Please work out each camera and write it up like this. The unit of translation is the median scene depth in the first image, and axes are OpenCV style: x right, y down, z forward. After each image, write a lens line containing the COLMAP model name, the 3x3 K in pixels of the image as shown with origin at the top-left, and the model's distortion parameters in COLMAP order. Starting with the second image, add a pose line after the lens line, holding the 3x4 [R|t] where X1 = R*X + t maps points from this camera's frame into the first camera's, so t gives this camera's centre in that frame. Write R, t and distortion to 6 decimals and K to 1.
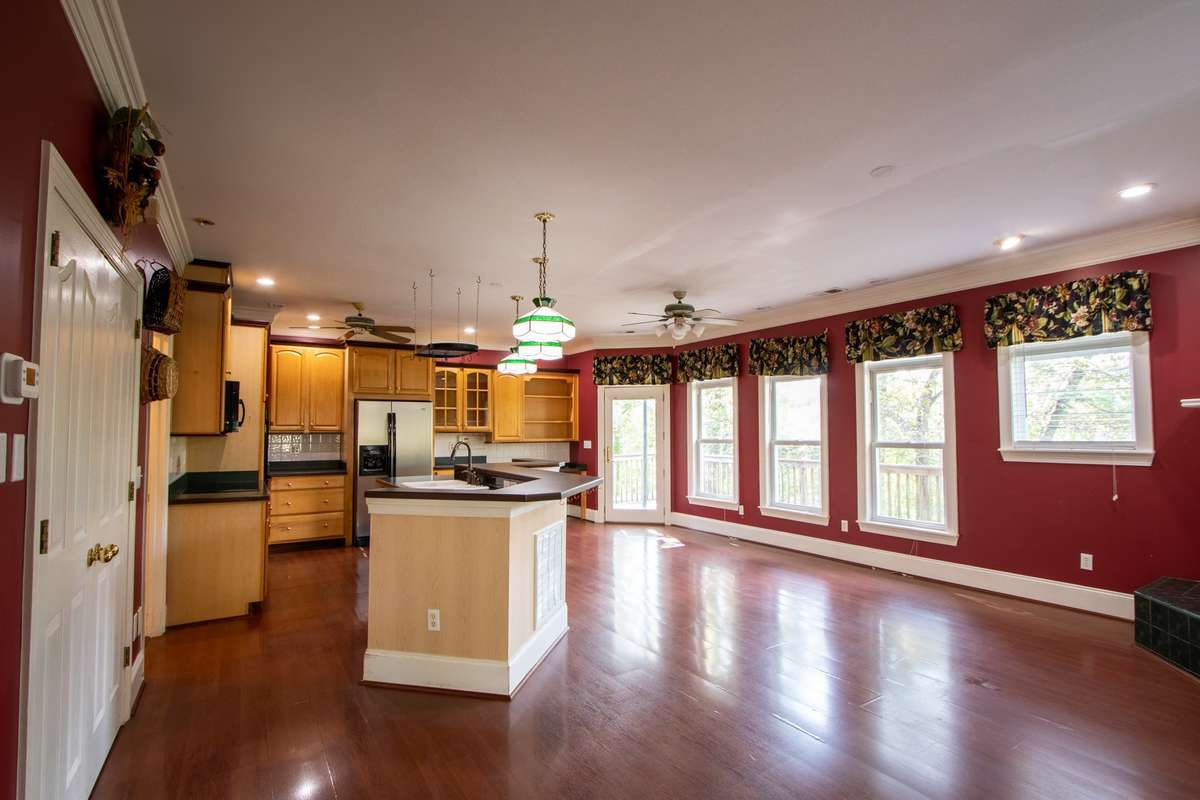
lens RADIAL K [[558.9, 0, 632.4], [0, 558.9, 409.1], [0, 0, 1]] dist [-0.005436, -0.001303]
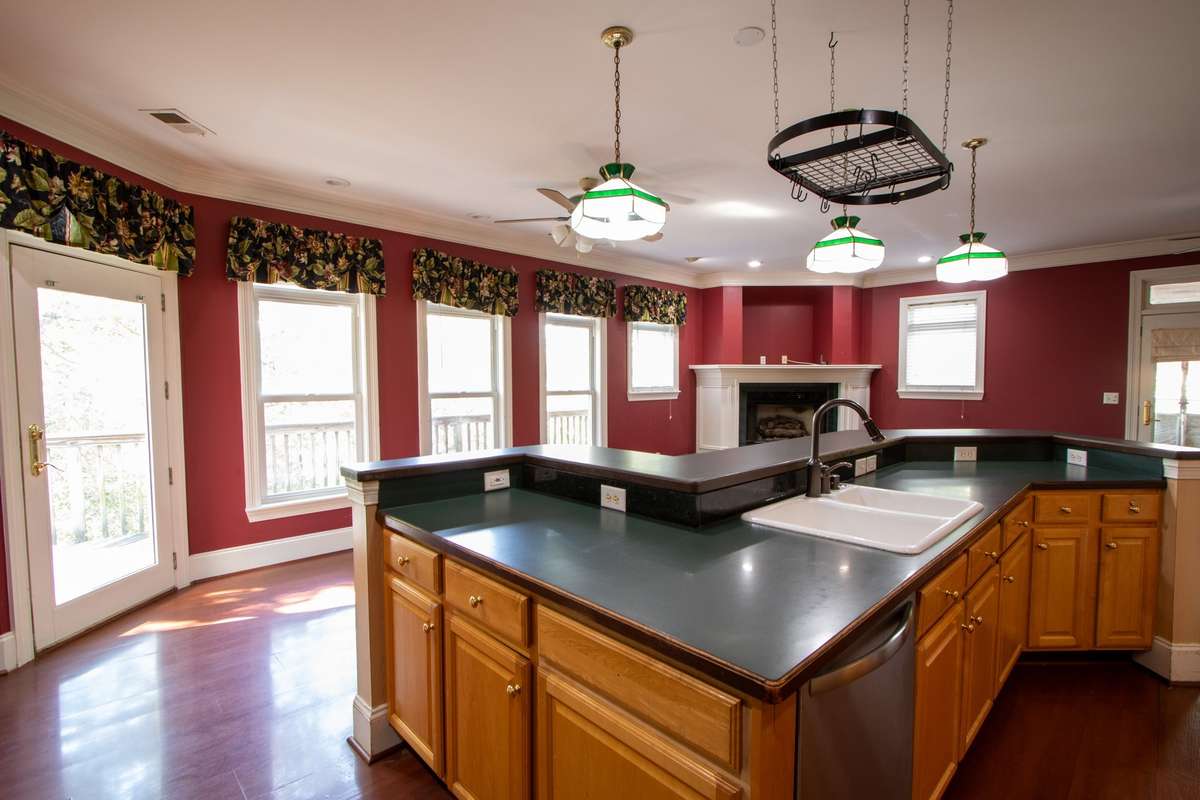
lens RADIAL K [[558.9, 0, 614.4], [0, 558.9, 402.3], [0, 0, 1]] dist [-0.005436, -0.001303]
pose [[-0.164038, -0.042657, 0.985531, -0.705922], [-0.041113, 0.998492, 0.036375, 0.043073], [-0.985597, -0.034551, -0.165545, 1.201684]]
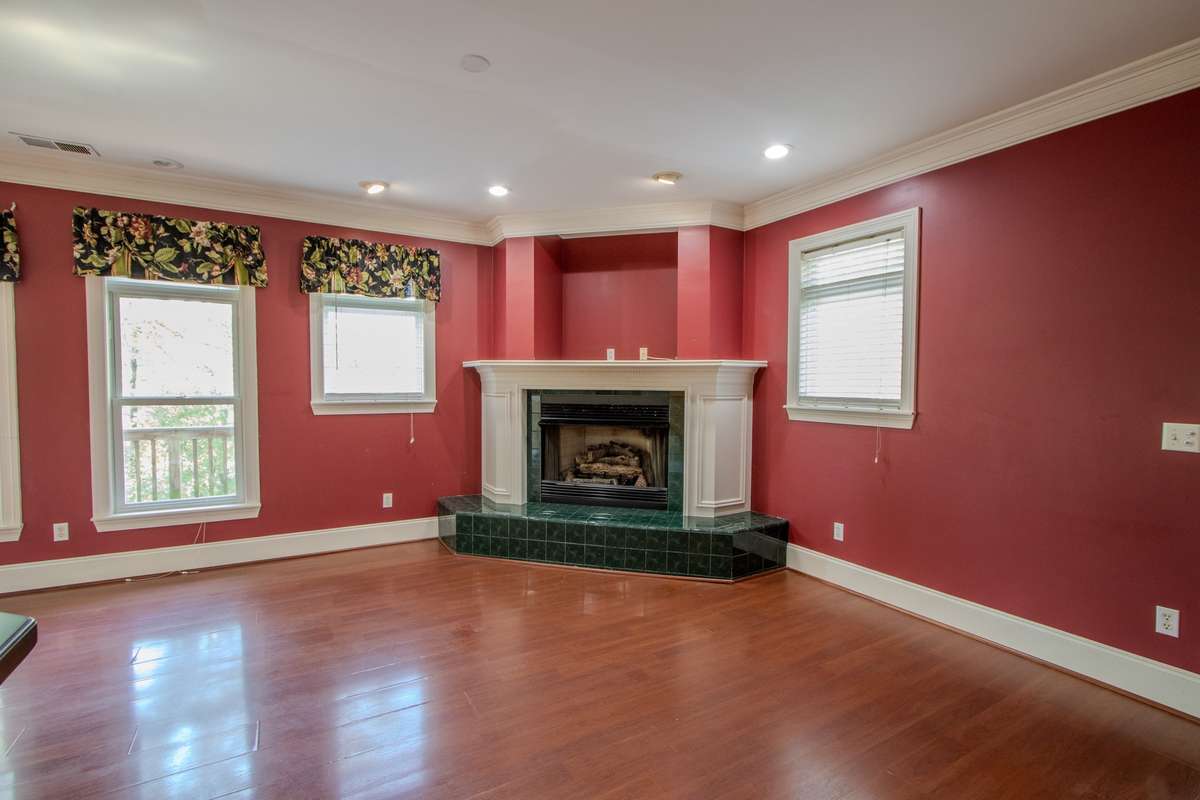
lens RADIAL K [[558.9, 0, 602.6], [0, 558.9, 403.7], [0, 0, 1]] dist [-0.005436, -0.001303]
pose [[0.088951, -0.036314, 0.995374, -0.215738], [-0.049627, 0.997932, 0.040842, 0.010994], [-0.994799, -0.053031, 0.086965, 0.409353]]
